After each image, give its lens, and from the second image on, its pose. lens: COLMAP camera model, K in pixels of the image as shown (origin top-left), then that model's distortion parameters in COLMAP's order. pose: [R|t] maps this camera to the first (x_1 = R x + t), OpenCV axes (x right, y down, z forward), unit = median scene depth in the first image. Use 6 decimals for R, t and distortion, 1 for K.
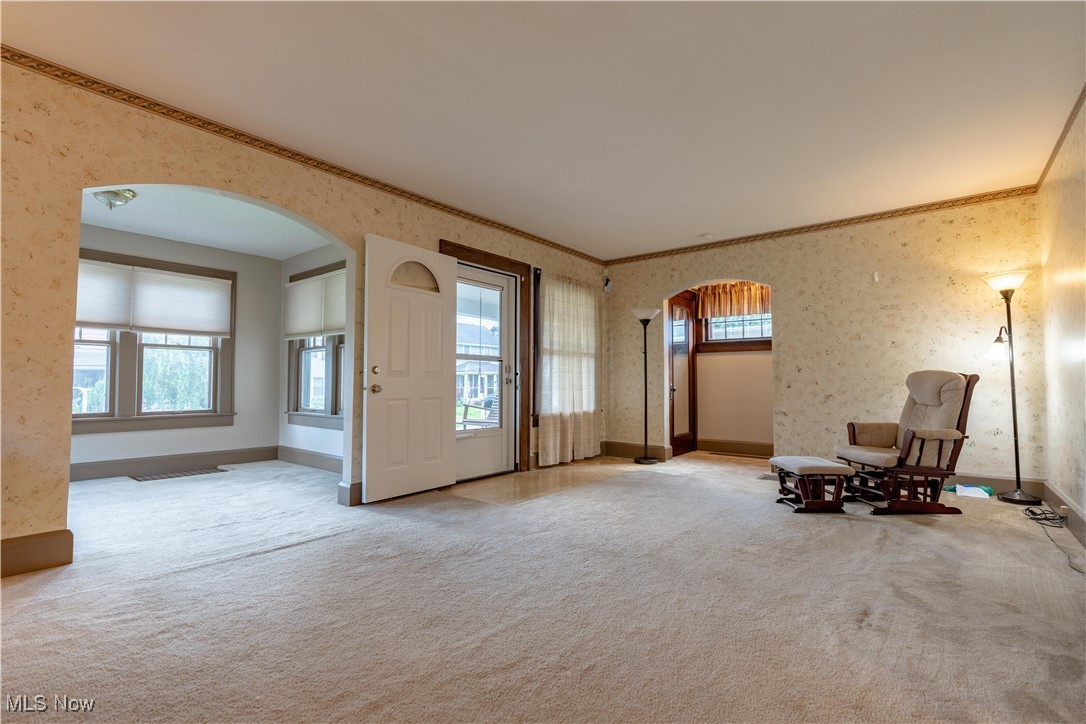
lens RADIAL K [[487.7, 0, 541.4], [0, 487.7, 364.0], [0, 0, 1]] dist [-0.010640, 0.001193]
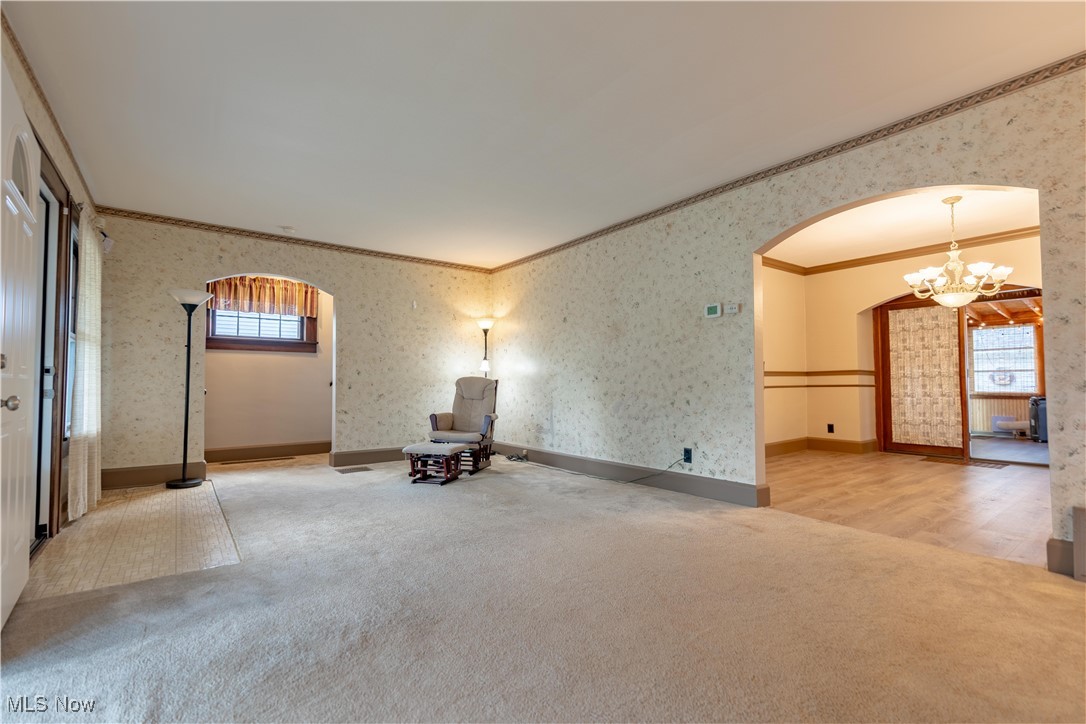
lens RADIAL K [[487.7, 0, 535.1], [0, 487.7, 365.6], [0, 0, 1]] dist [-0.010640, 0.001193]
pose [[0.265908, 0.032501, 0.963450, -0.480154], [-0.040312, 0.998932, -0.022572, 0.003849], [-0.963155, -0.032837, 0.266934, 0.302154]]
